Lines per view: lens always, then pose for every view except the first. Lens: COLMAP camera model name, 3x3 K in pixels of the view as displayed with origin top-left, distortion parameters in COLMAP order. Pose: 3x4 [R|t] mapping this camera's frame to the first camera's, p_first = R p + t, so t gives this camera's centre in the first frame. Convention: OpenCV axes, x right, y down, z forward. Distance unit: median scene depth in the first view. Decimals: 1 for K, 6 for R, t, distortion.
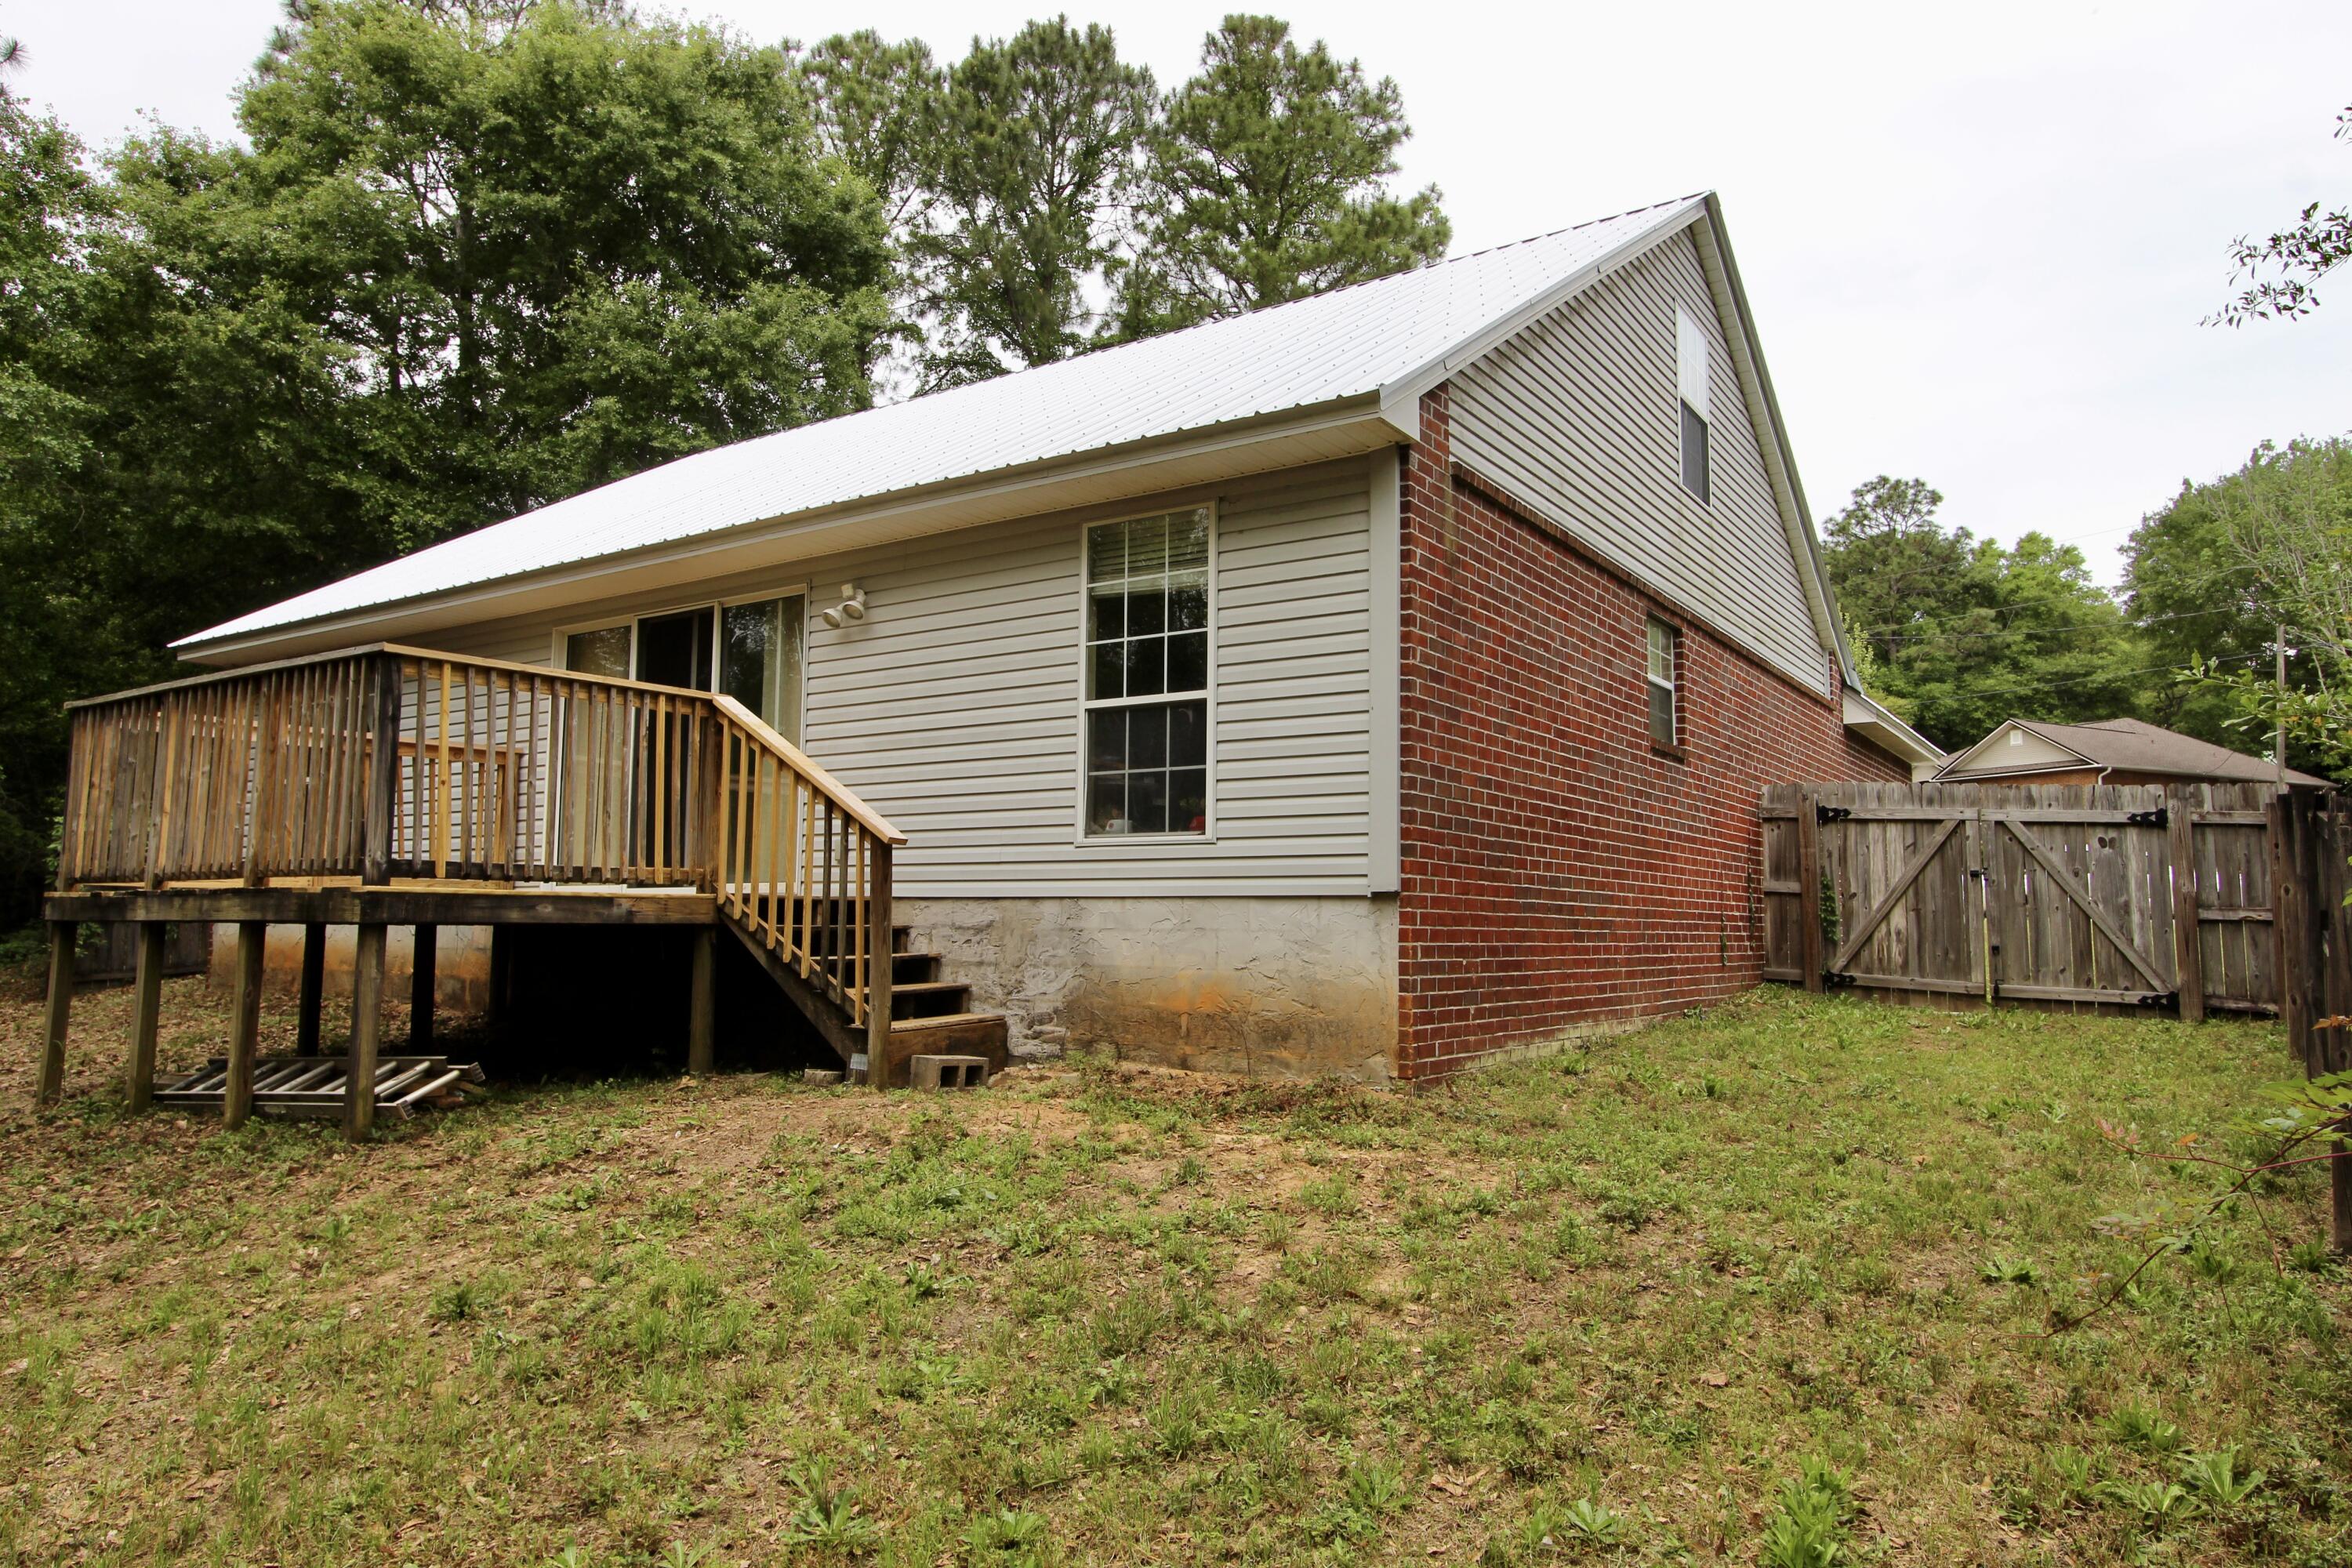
lens RADIAL K [[1521.5, 0, 1173.8], [0, 1521.5, 785.8], [0, 0, 1]] dist [-0.016369, 0.009357]
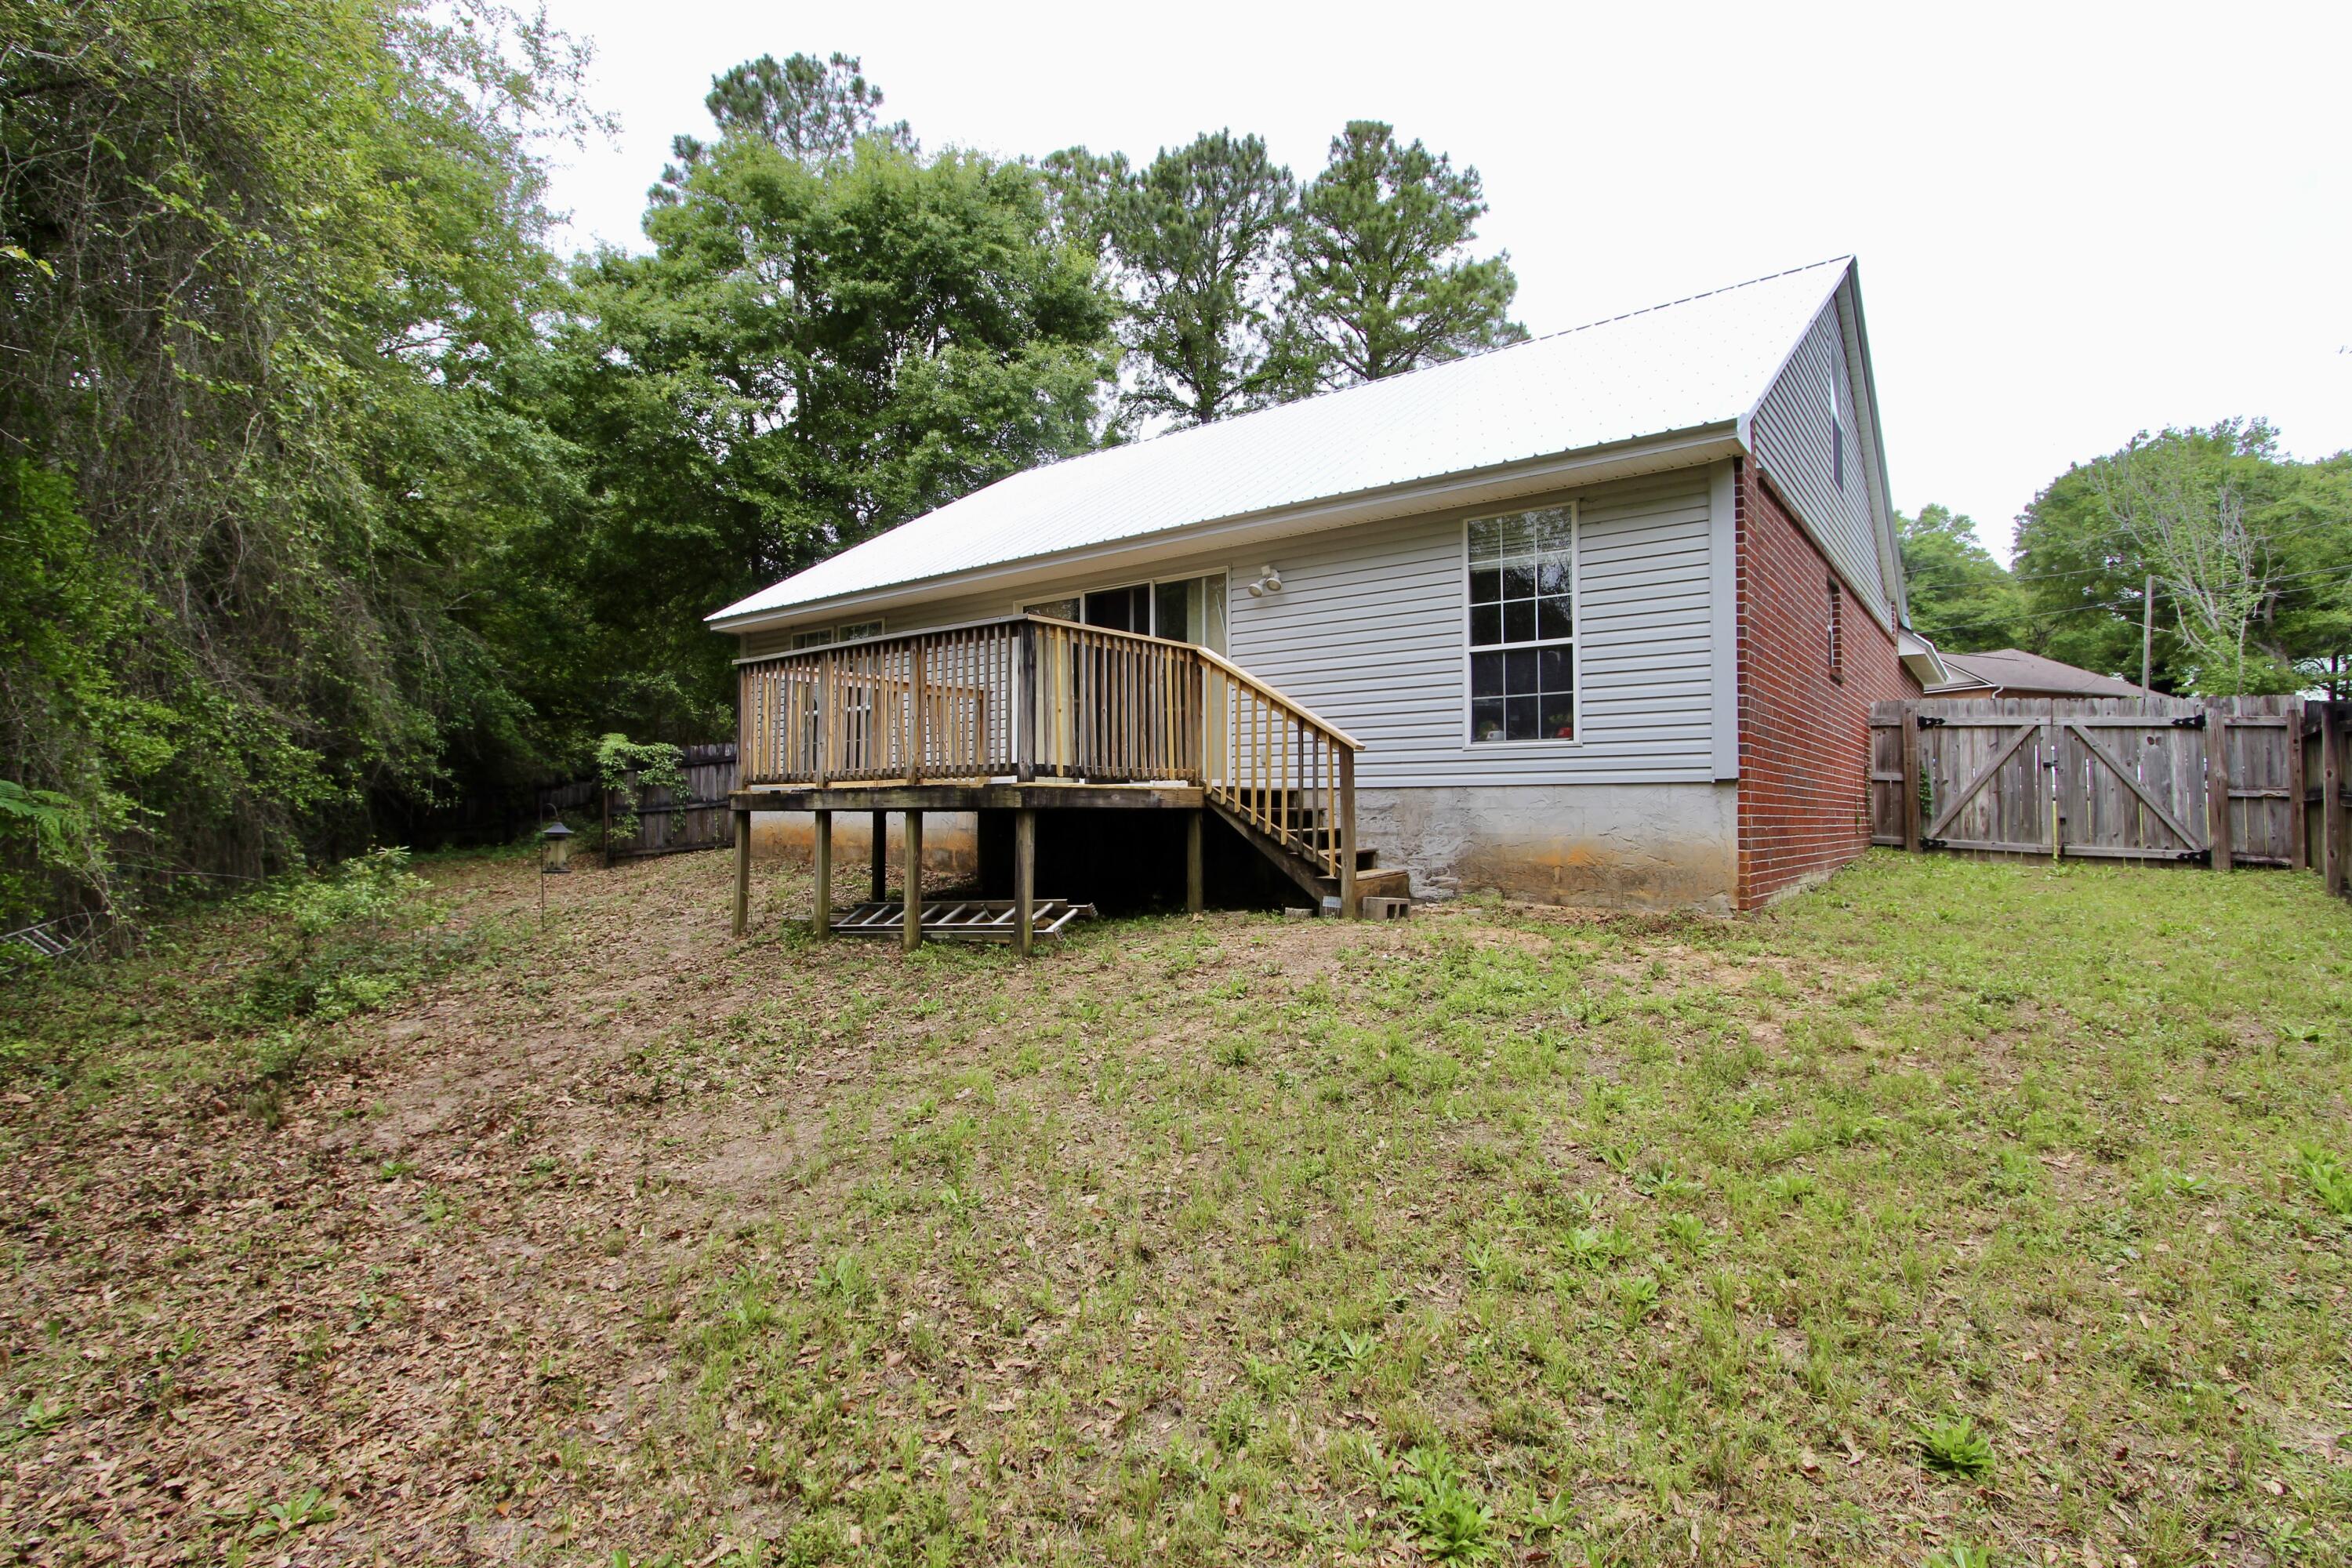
lens RADIAL K [[1132.0, 0, 1172.8], [0, 1132.0, 779.7], [0, 0, 1]] dist [-0.020500, 0.001929]
pose [[0.998157, -0.010585, -0.059753, -0.201416], [0.014169, 0.998105, 0.059882, 0.000354], [0.059006, -0.060618, 0.996415, -0.046014]]
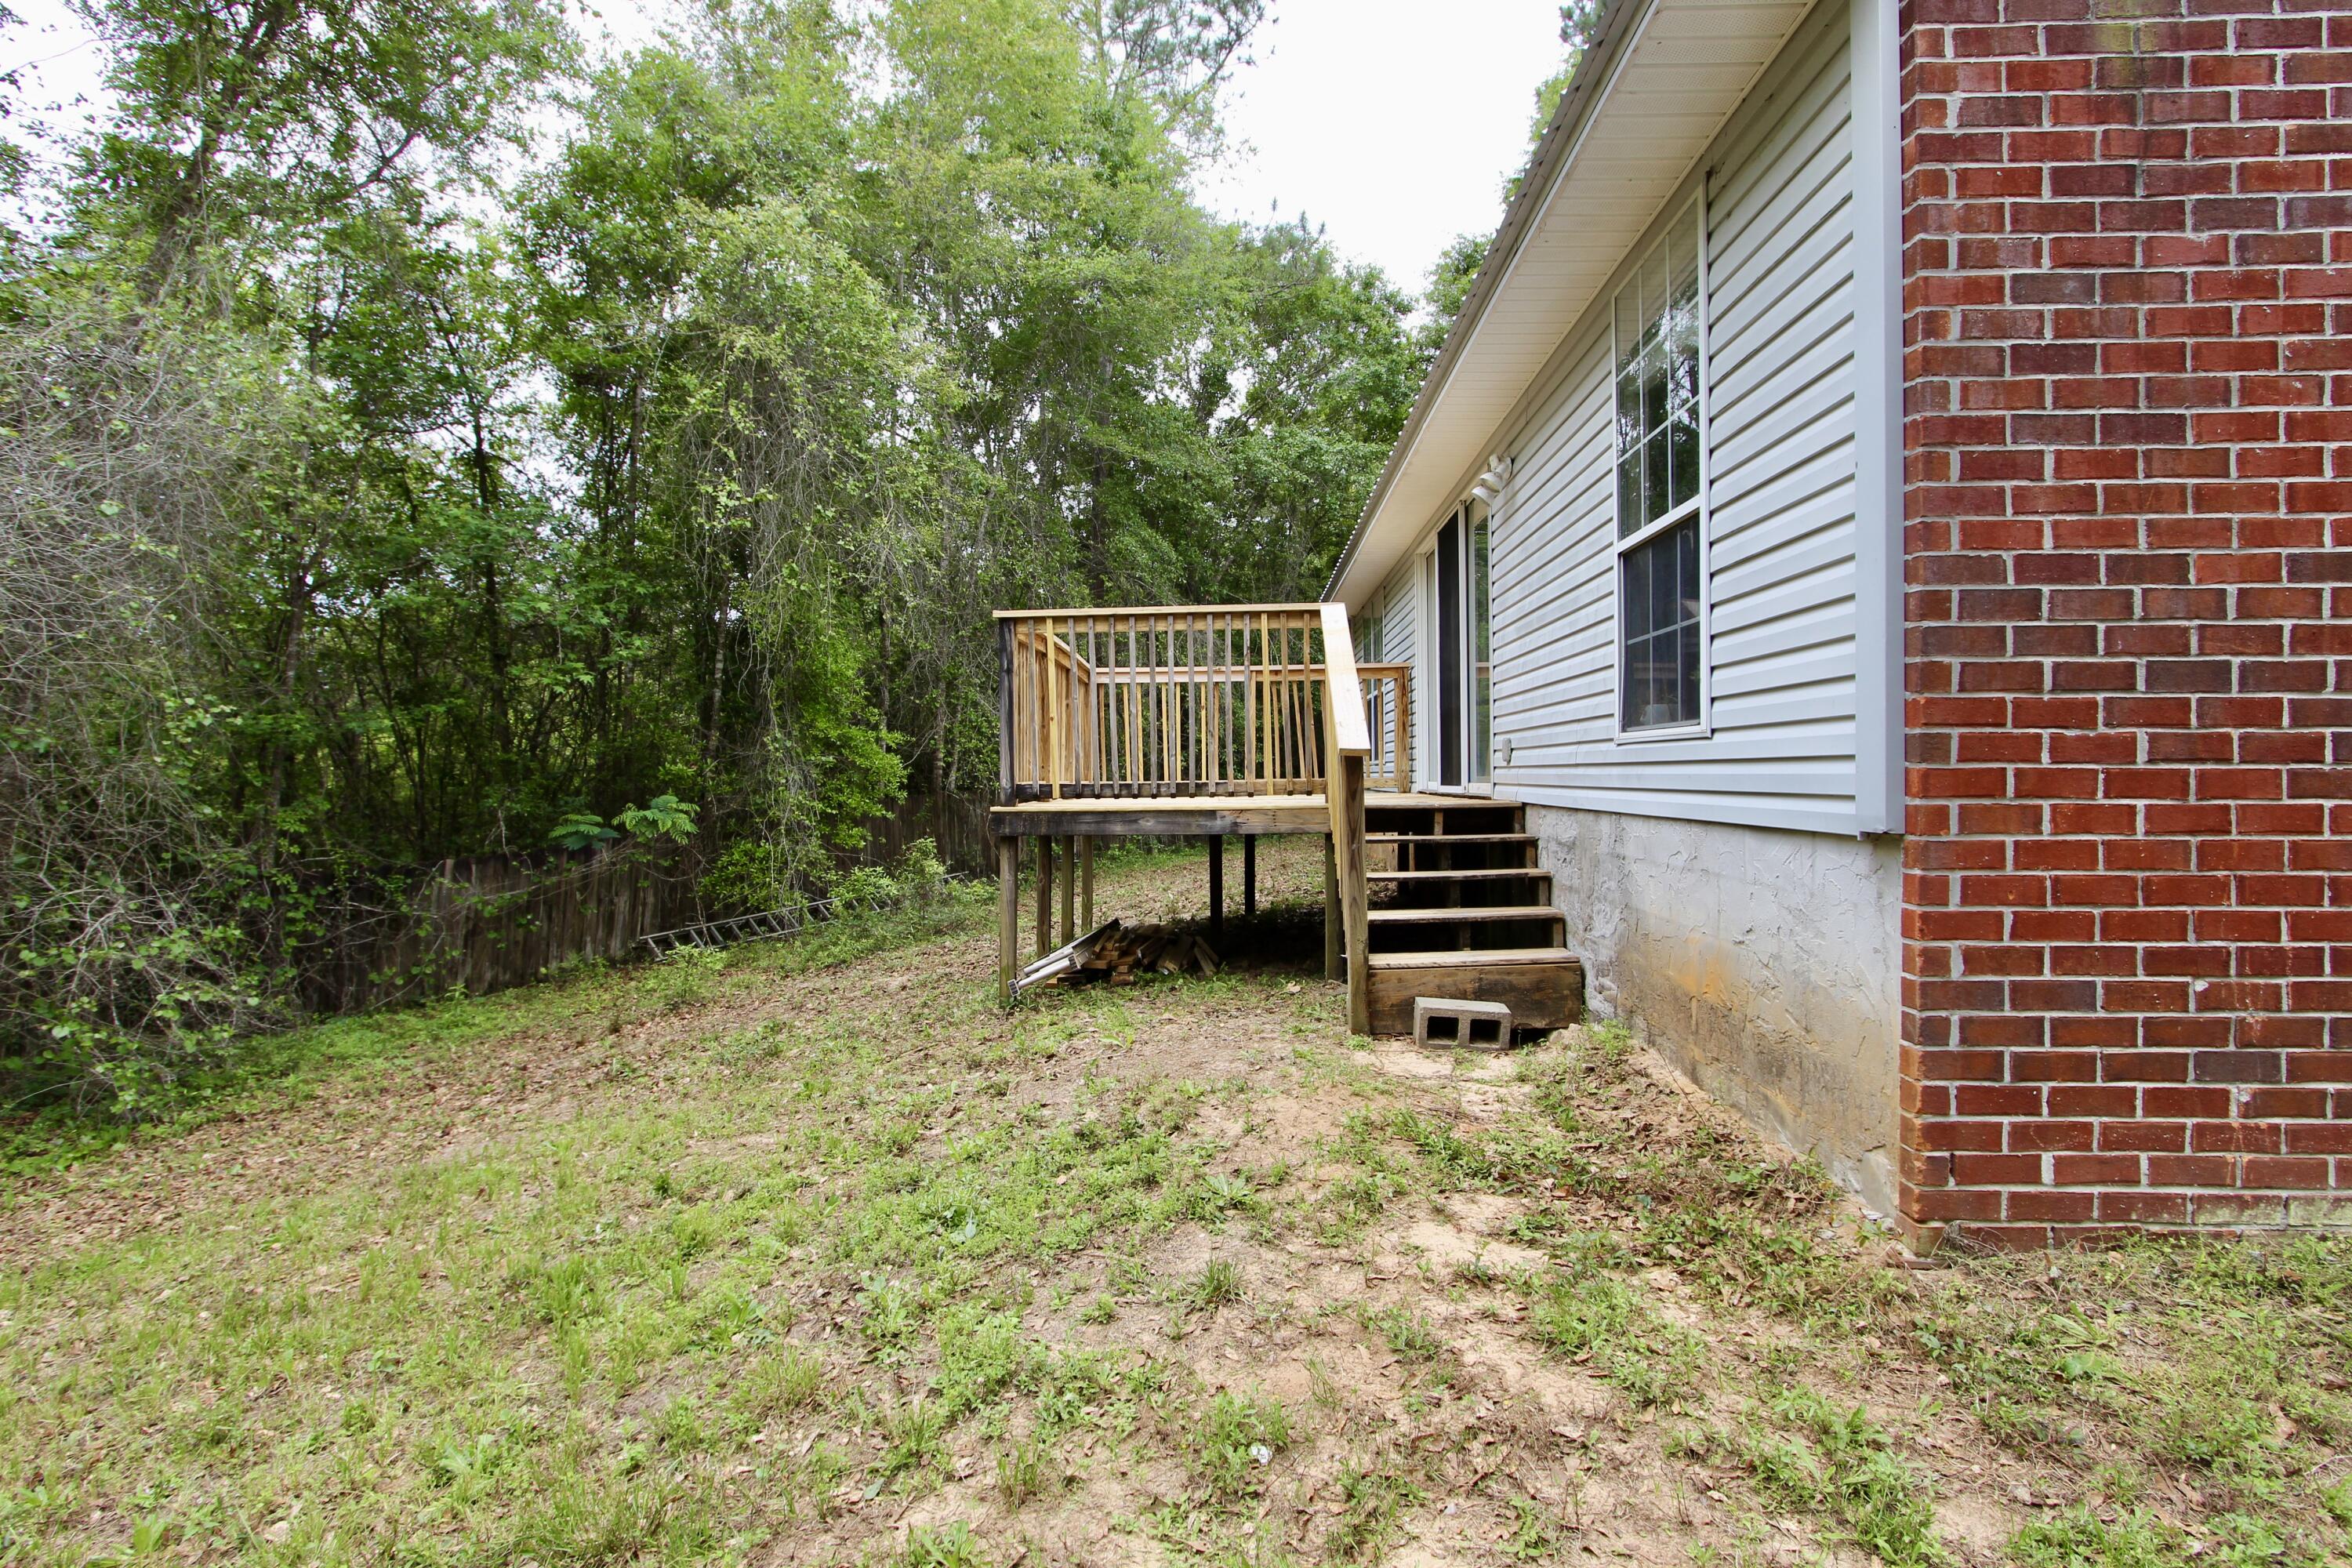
lens RADIAL K [[1132.0, 0, 1180.8], [0, 1132.0, 776.1], [0, 0, 1]] dist [-0.020500, 0.001929]
pose [[0.521637, -0.012040, -0.853083, 0.215433], [0.090337, 0.995059, 0.041195, 0.010138], [0.848372, -0.098554, 0.520147, 0.400005]]
